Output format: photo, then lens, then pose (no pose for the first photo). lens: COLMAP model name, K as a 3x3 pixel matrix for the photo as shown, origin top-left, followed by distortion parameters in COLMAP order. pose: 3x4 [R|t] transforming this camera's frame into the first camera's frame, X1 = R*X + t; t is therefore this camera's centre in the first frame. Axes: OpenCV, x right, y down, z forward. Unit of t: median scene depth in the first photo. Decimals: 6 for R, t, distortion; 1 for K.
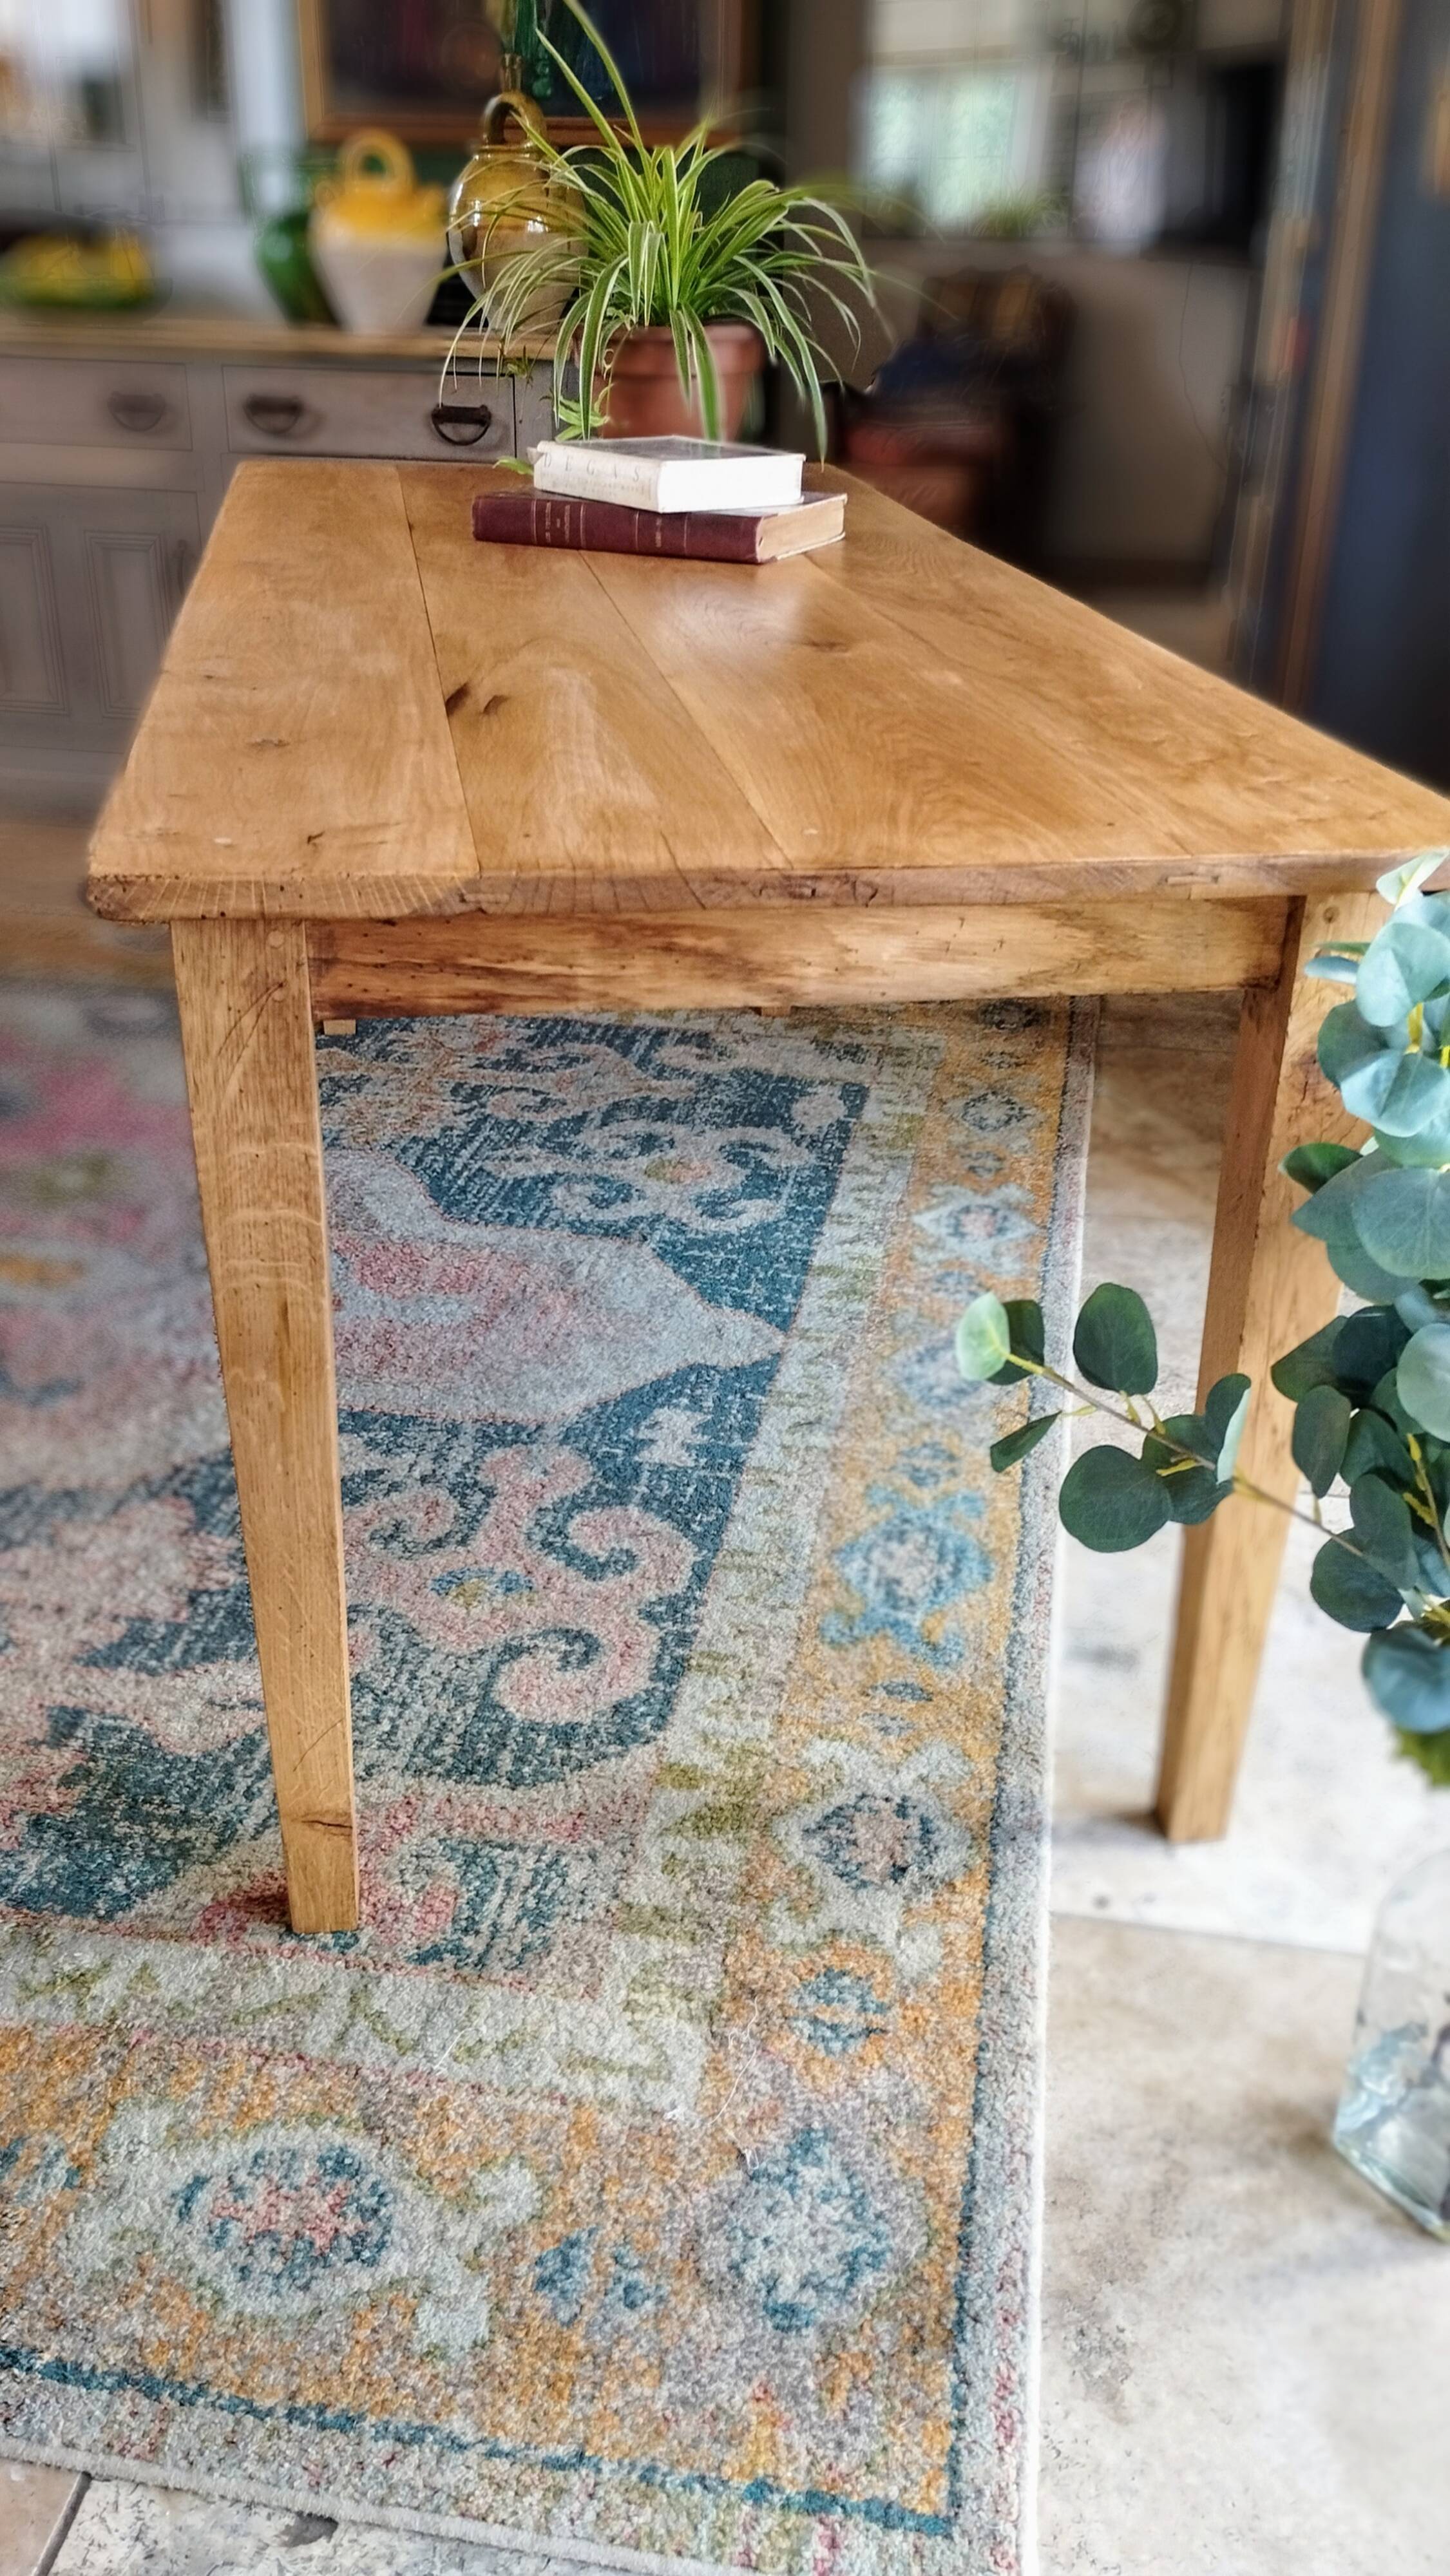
lens RADIAL K [[2180.7, 0, 728.5], [0, 2180.7, 1286.4], [0, 0, 1]] dist [0.068766, -0.091038]
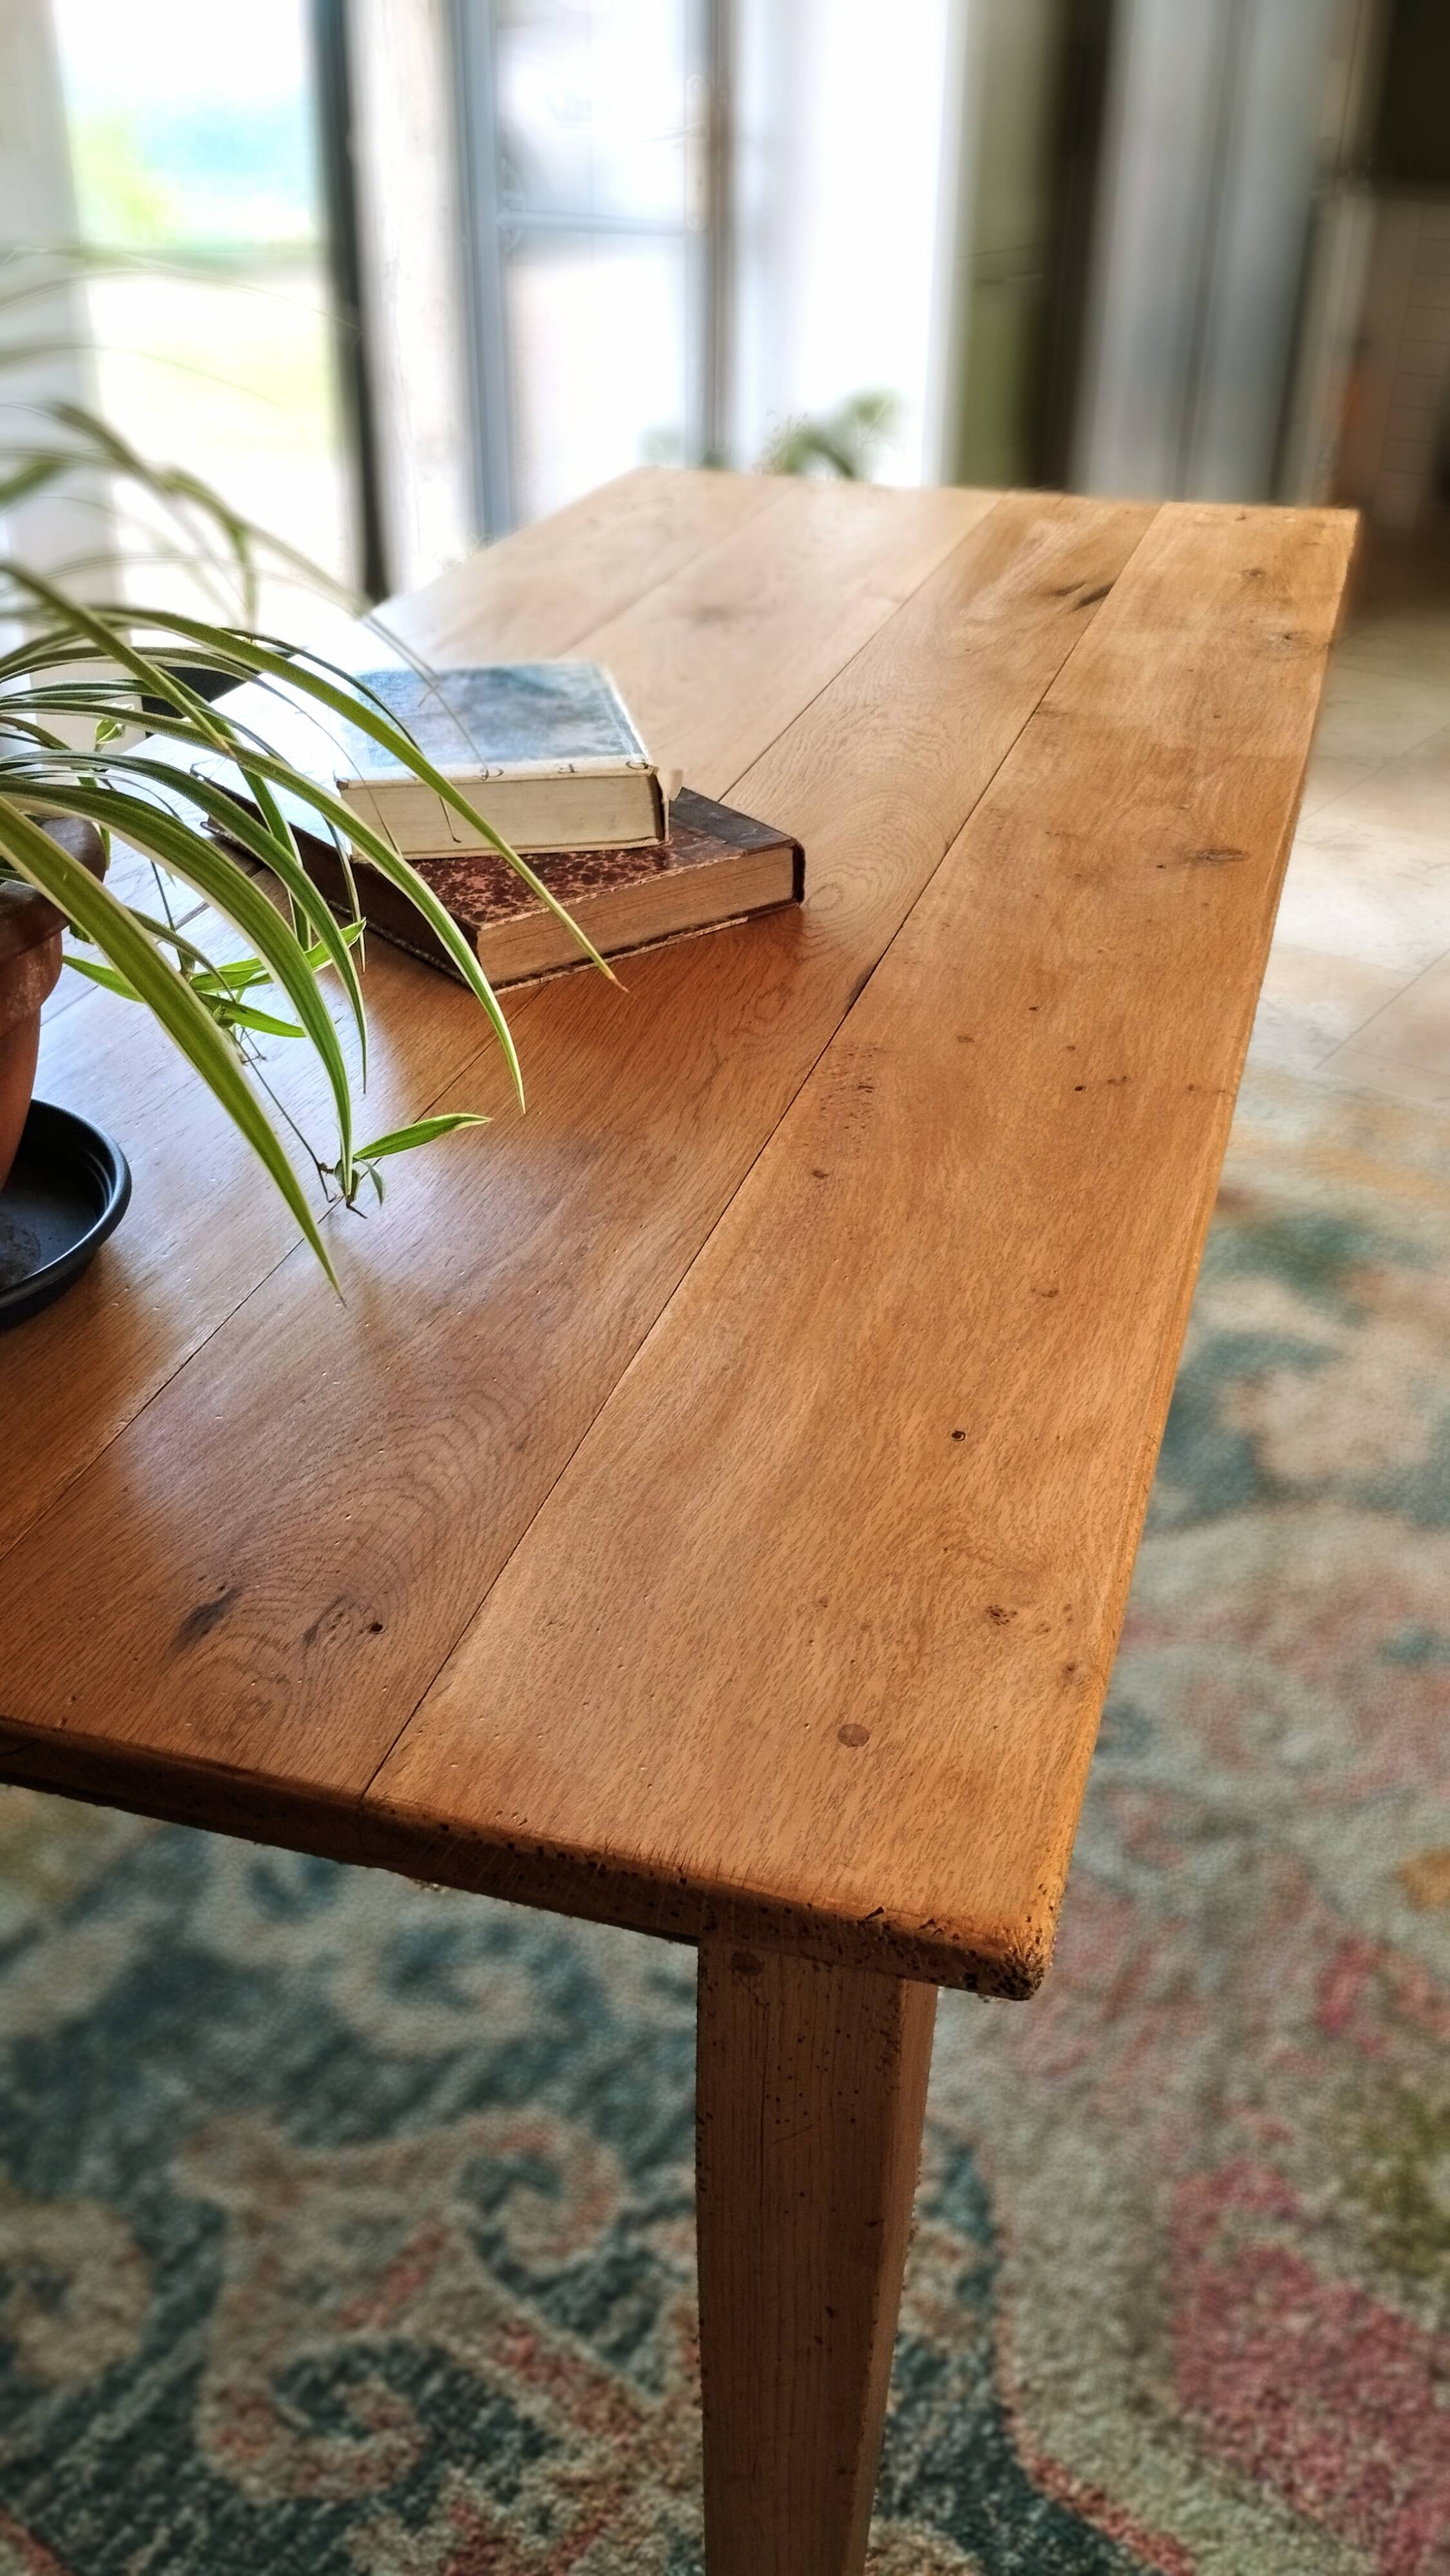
lens RADIAL K [[2180.7, 0, 757.8], [0, 2180.7, 1217.9], [0, 0, 1]] dist [0.068766, -0.091038]
pose [[-0.906437, -0.235384, 0.350667, -0.363424], [0.154639, 0.587662, 0.794191, -0.835069], [-0.393013, 0.774111, -0.496279, 1.503279]]
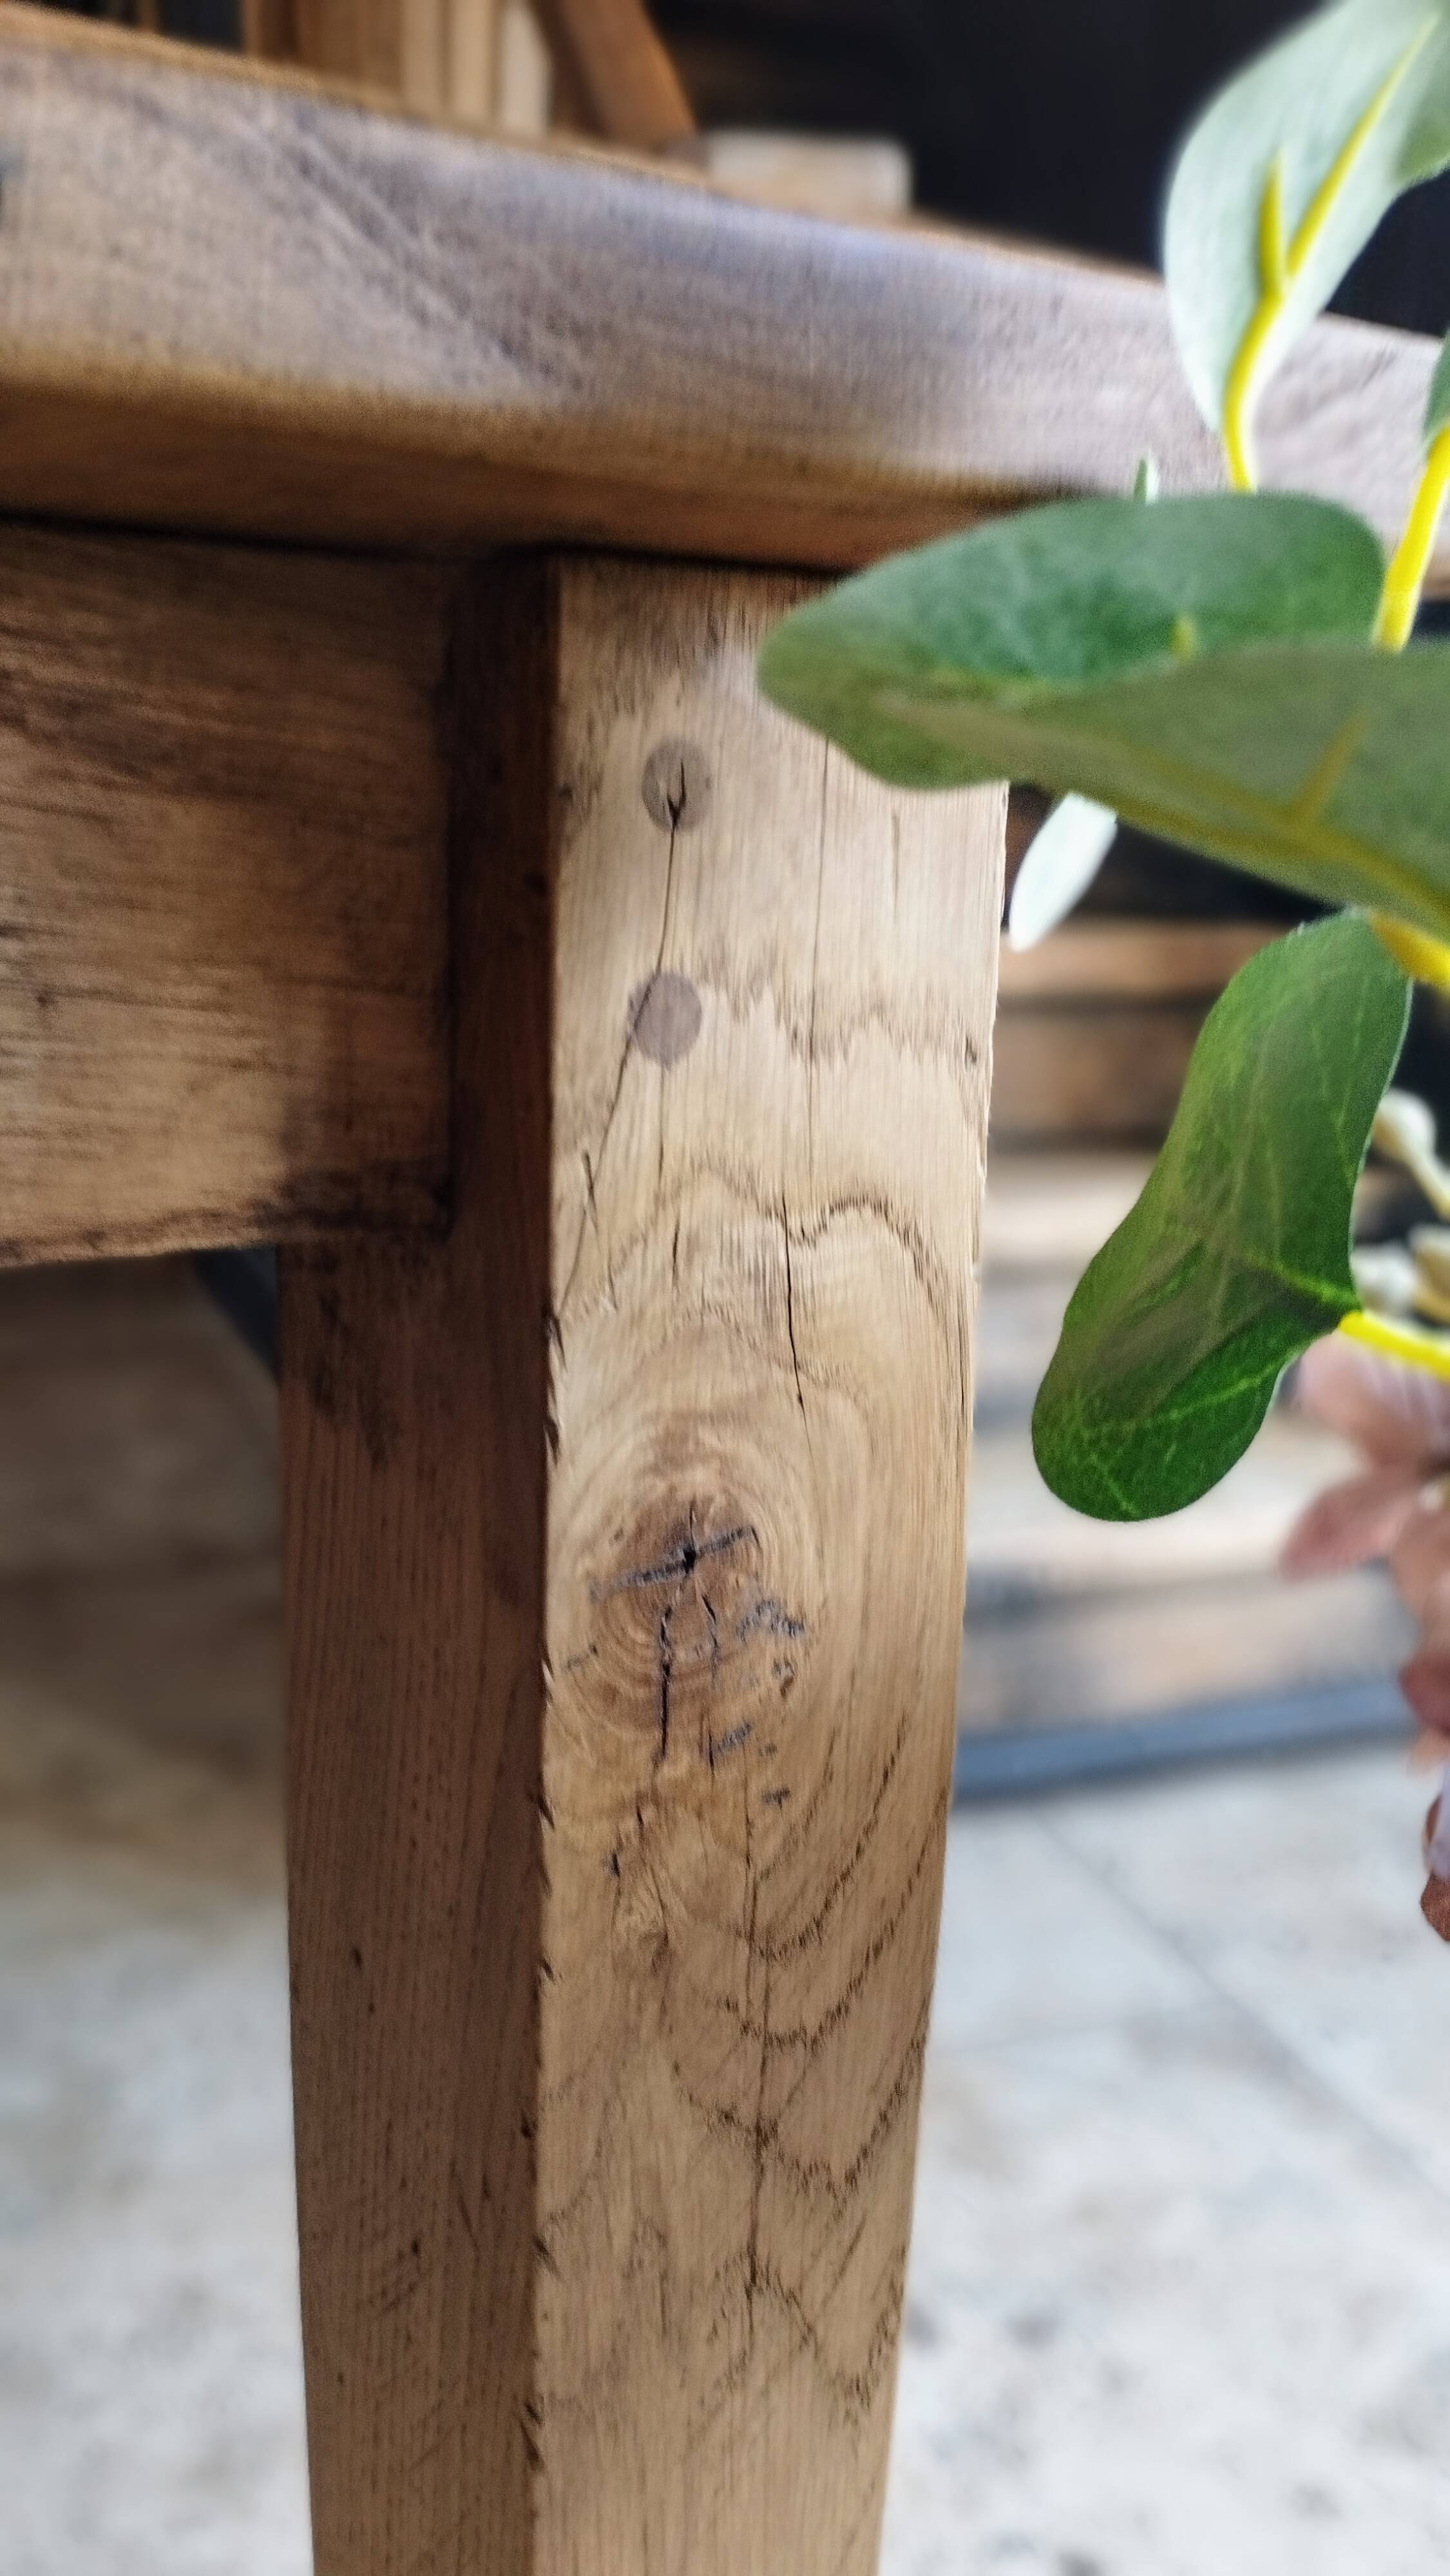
lens RADIAL K [[2180.7, 0, 731.8], [0, 2180.7, 1280.9], [0, 0, 1]] dist [0.068766, -0.091038]
pose [[0.882226, -0.096959, 0.460735, 0.117567], [0.209298, 0.957326, -0.199304, -0.056098], [-0.421749, 0.272262, 0.864871, 0.532529]]
